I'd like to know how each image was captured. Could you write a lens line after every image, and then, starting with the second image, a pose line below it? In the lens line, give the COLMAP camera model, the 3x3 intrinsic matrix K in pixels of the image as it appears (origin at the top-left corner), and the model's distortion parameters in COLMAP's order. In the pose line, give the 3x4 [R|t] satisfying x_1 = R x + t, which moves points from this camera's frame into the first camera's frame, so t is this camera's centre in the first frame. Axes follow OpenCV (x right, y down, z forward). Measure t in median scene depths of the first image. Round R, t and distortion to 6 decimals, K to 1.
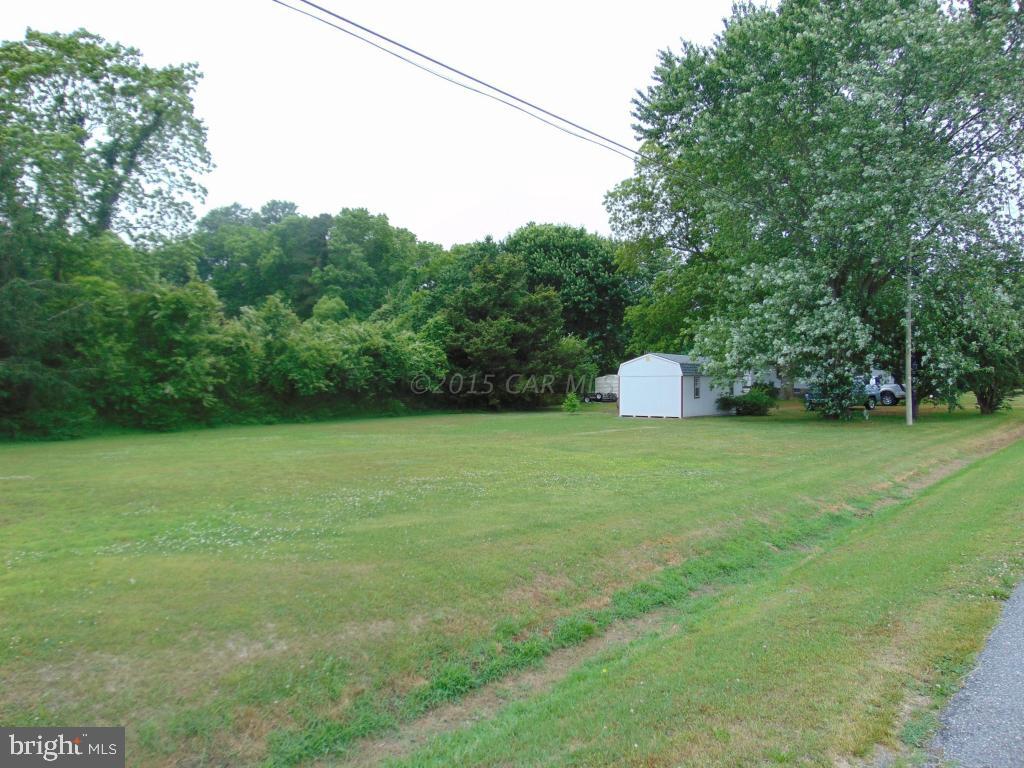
lens RADIAL K [[756.9, 0, 517.5], [0, 756.9, 382.2], [0, 0, 1]] dist [-0.014113, 0.019809]
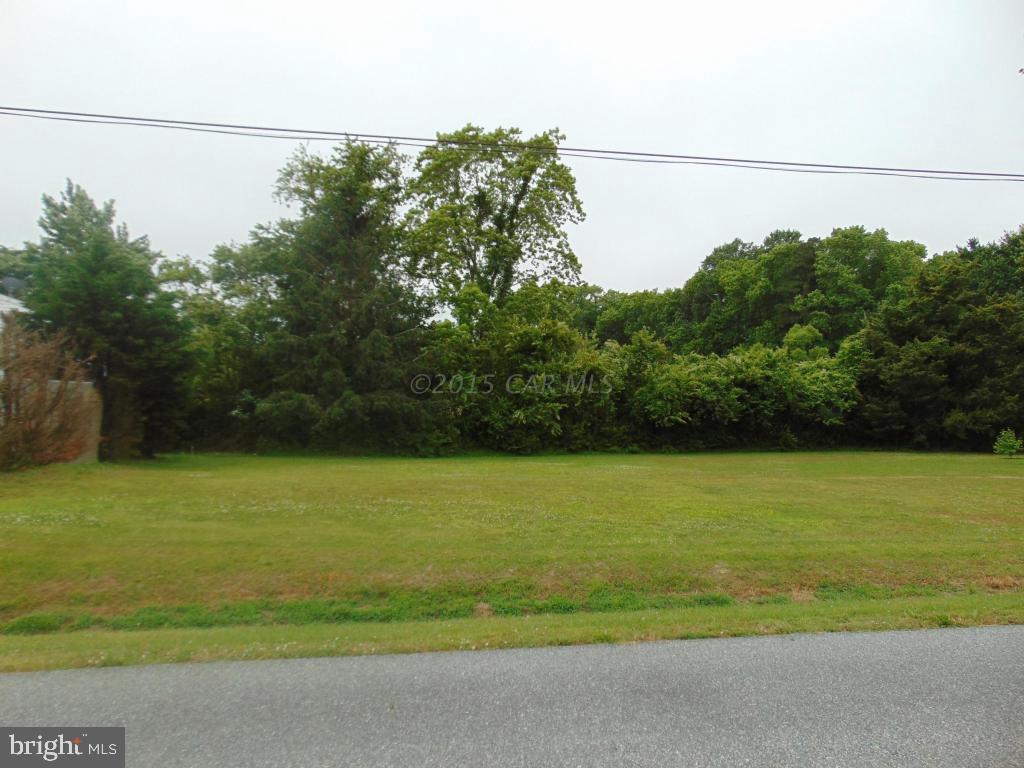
lens RADIAL K [[756.9, 0, 515.8], [0, 756.9, 388.0], [0, 0, 1]] dist [-0.014113, 0.019809]
pose [[0.766237, -0.012931, -0.642428, 0.155536], [-0.008636, 0.999500, -0.030418, -0.001066], [0.642500, 0.028856, 0.765742, 0.070312]]
